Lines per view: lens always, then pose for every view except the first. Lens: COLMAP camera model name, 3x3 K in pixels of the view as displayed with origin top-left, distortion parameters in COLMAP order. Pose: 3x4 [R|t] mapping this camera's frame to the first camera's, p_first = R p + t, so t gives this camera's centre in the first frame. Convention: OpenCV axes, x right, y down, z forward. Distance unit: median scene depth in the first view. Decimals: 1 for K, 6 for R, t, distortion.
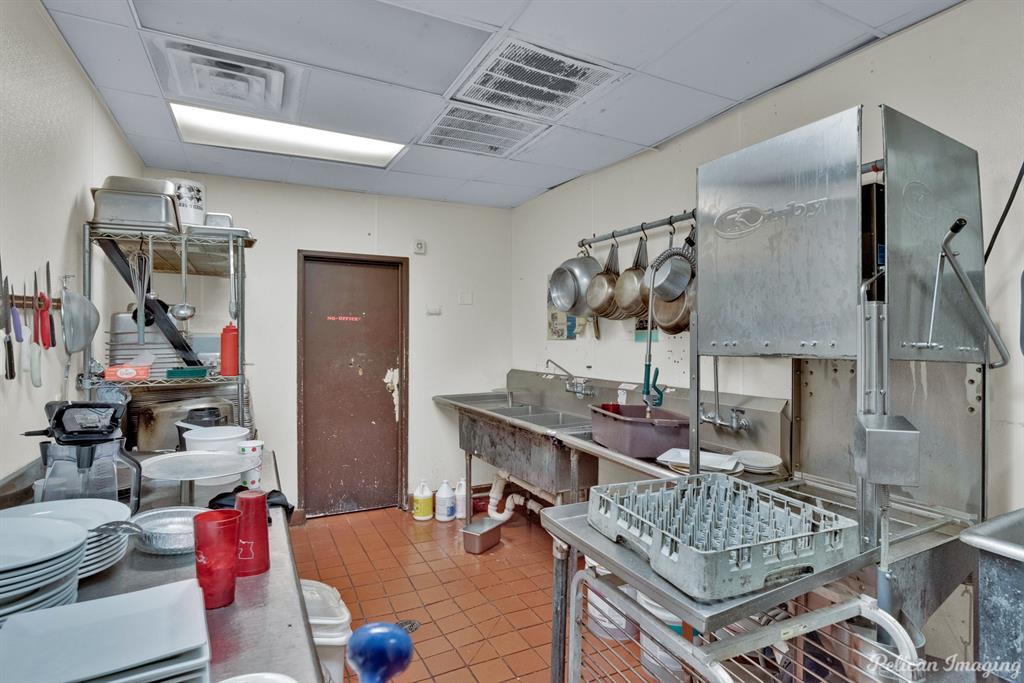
lens RADIAL K [[507.6, 0, 511.2], [0, 507.6, 340.8], [0, 0, 1]] dist [0.000529, 0.000167]
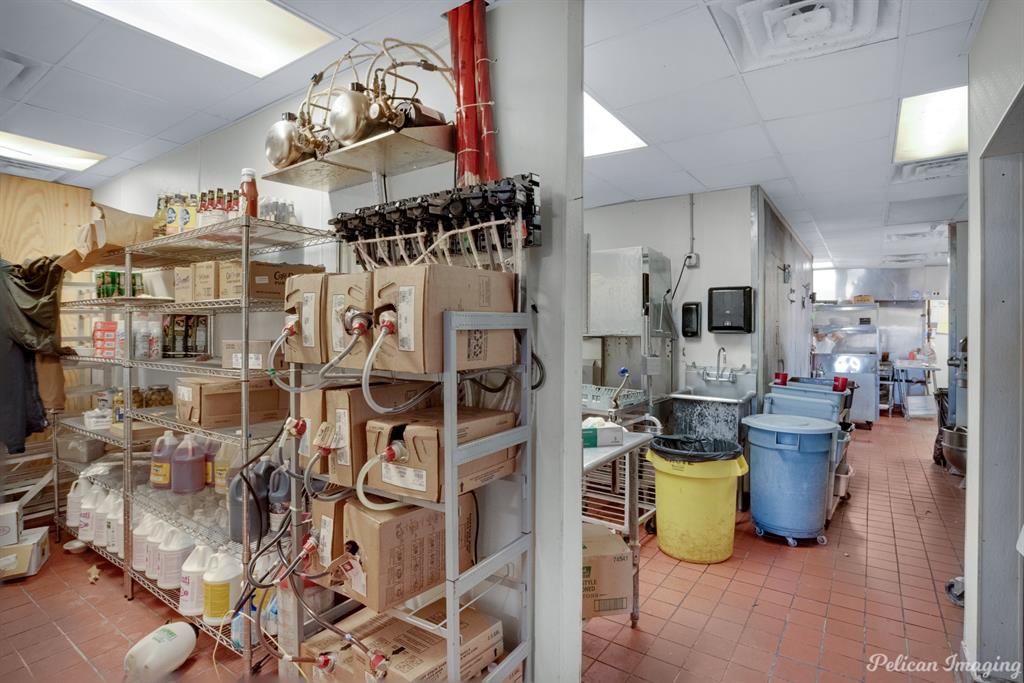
lens RADIAL K [[507.6, 0, 512.4], [0, 507.6, 335.5], [0, 0, 1]] dist [0.000529, 0.000167]
pose [[0.885209, -0.001912, 0.465190, -1.150702], [-0.000539, 0.999987, 0.005135, 0.020263], [-0.465193, -0.004796, 0.885196, -1.058289]]
